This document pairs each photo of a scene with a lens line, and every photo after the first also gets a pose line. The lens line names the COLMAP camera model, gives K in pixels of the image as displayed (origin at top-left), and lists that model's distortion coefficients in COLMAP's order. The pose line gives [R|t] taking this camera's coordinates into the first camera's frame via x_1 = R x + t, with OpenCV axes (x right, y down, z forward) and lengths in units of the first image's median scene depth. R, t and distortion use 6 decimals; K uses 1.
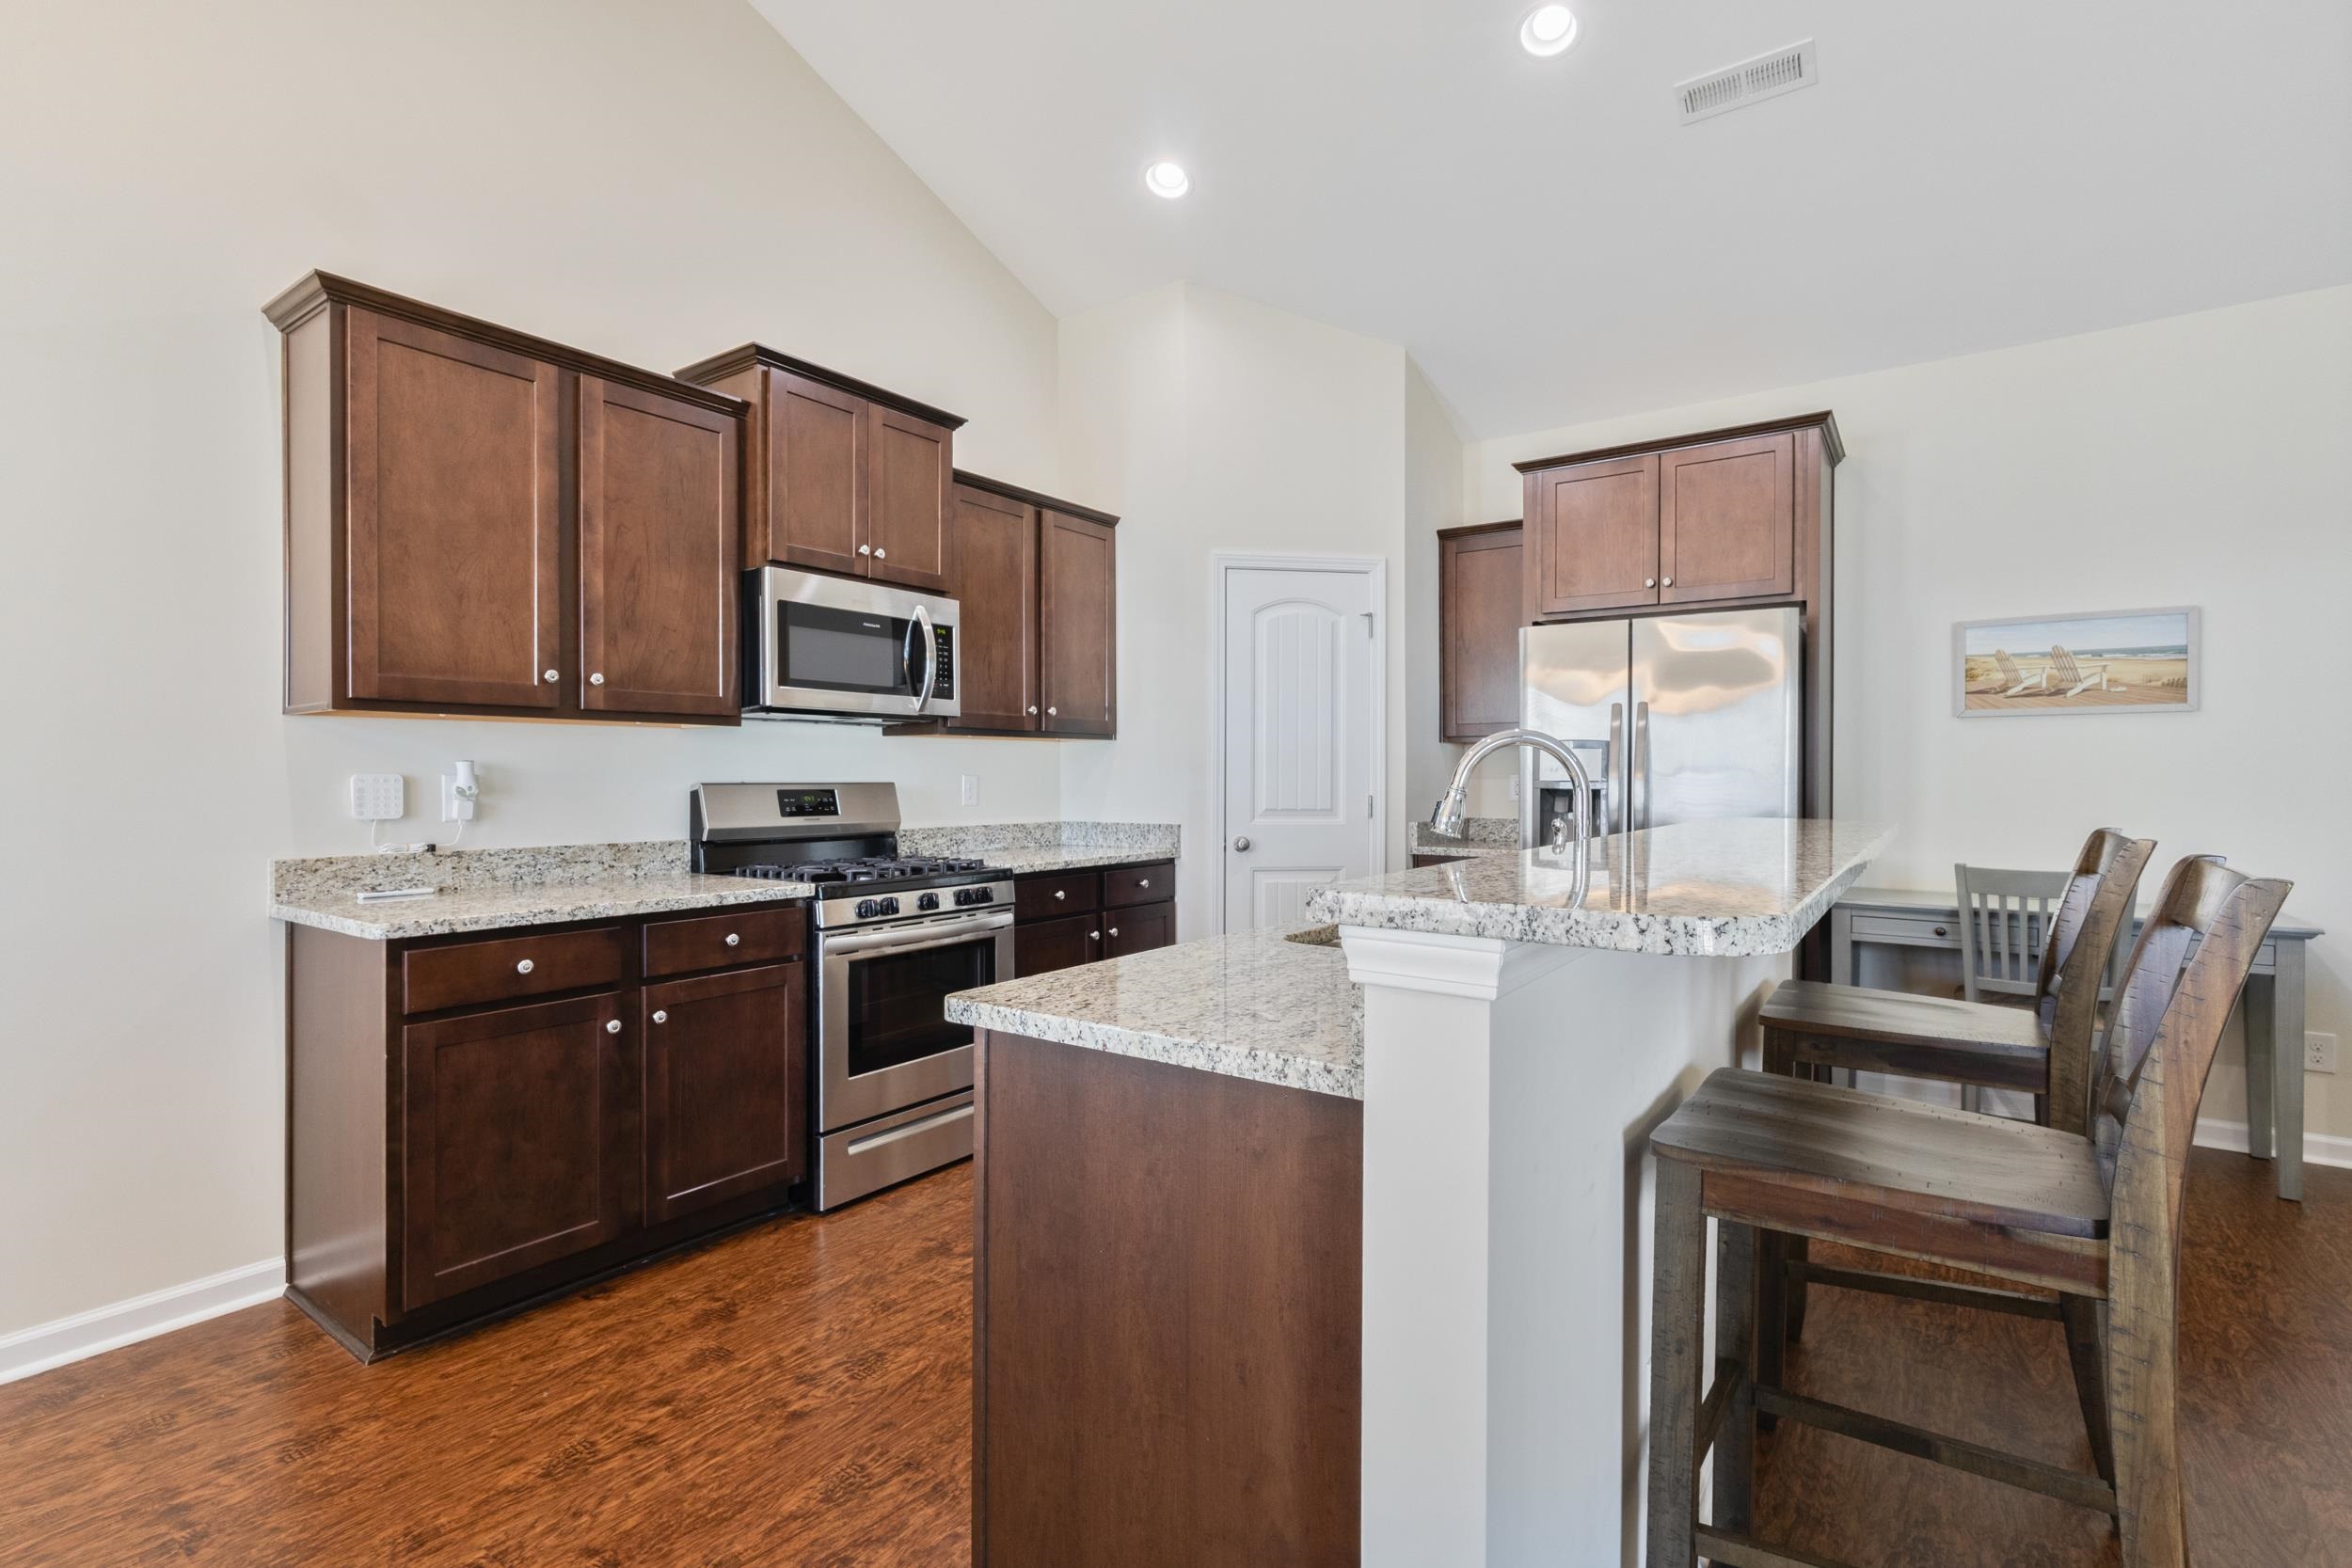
lens RADIAL K [[1117.1, 0, 1176.0], [0, 1117.1, 784.0], [0, 0, 1]] dist [-0.000819, -0.000020]
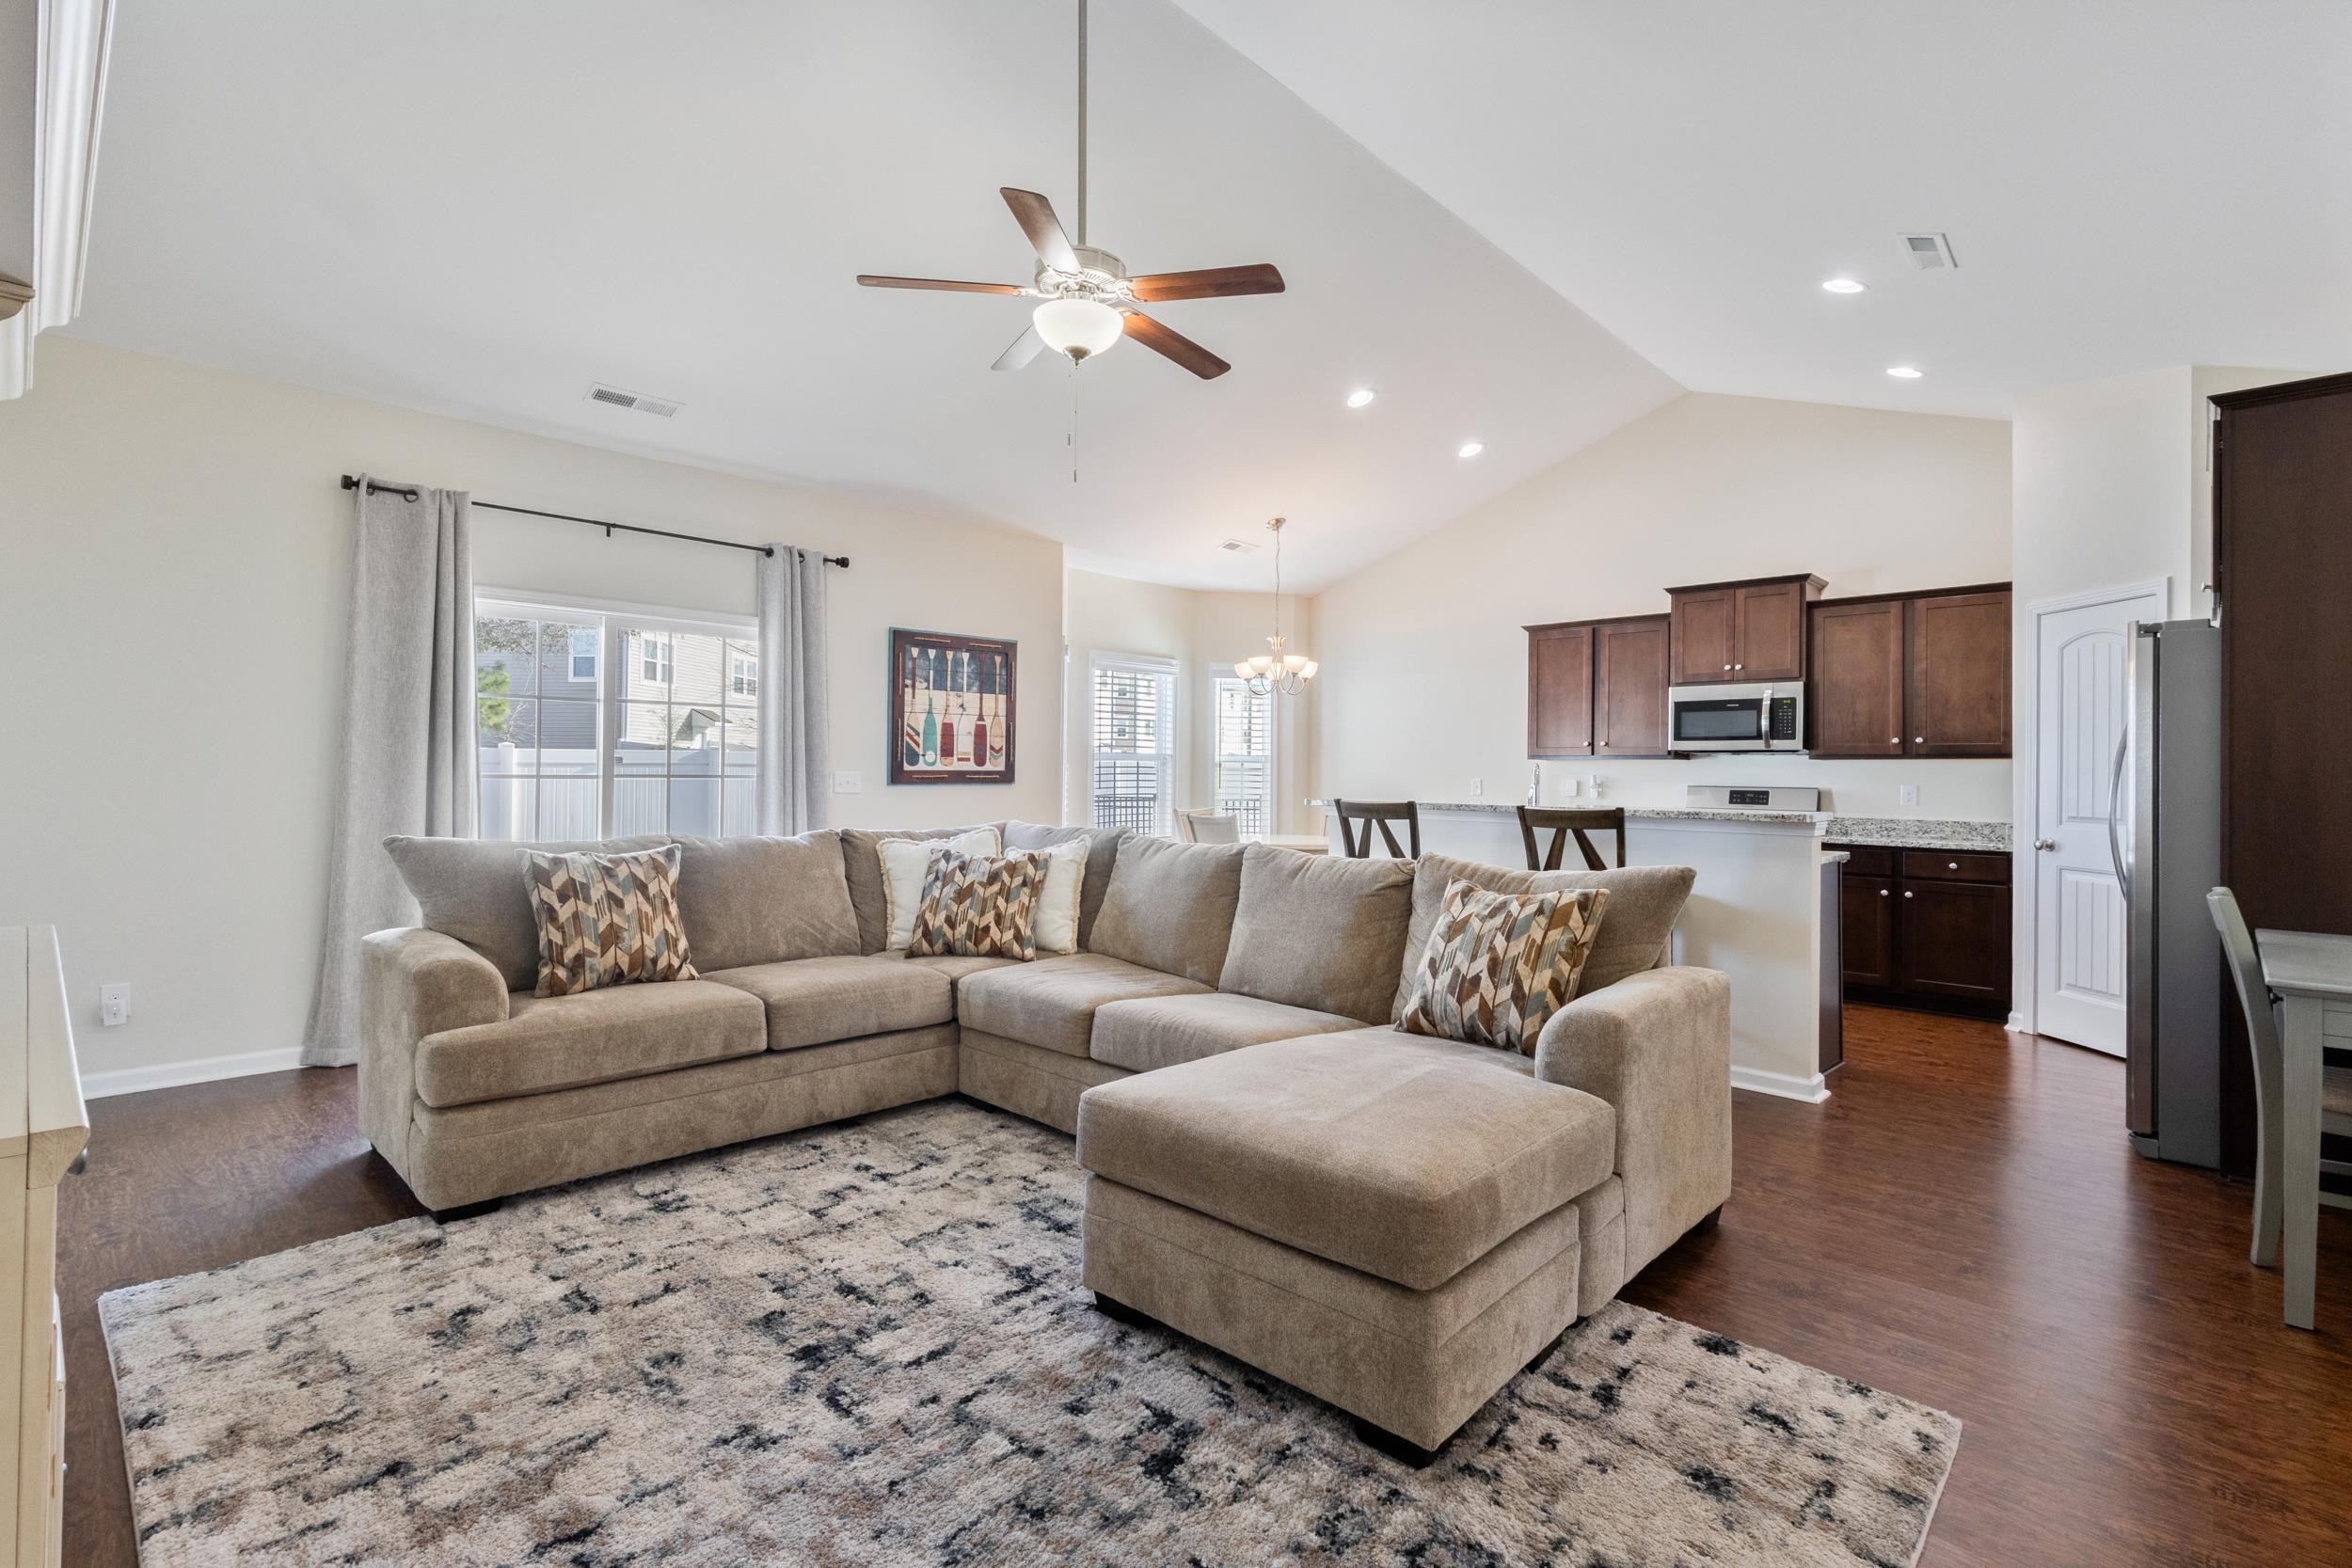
lens RADIAL K [[1089.1, 0, 1176.0], [0, 1089.1, 784.0], [0, 0, 1]] dist [-0.000084, -0.000009]
pose [[-0.145052, 0.003233, -0.989419, 1.646162], [-0.025622, 0.999647, 0.007023, 0.006210], [0.989092, 0.026370, -0.144917, 0.305006]]
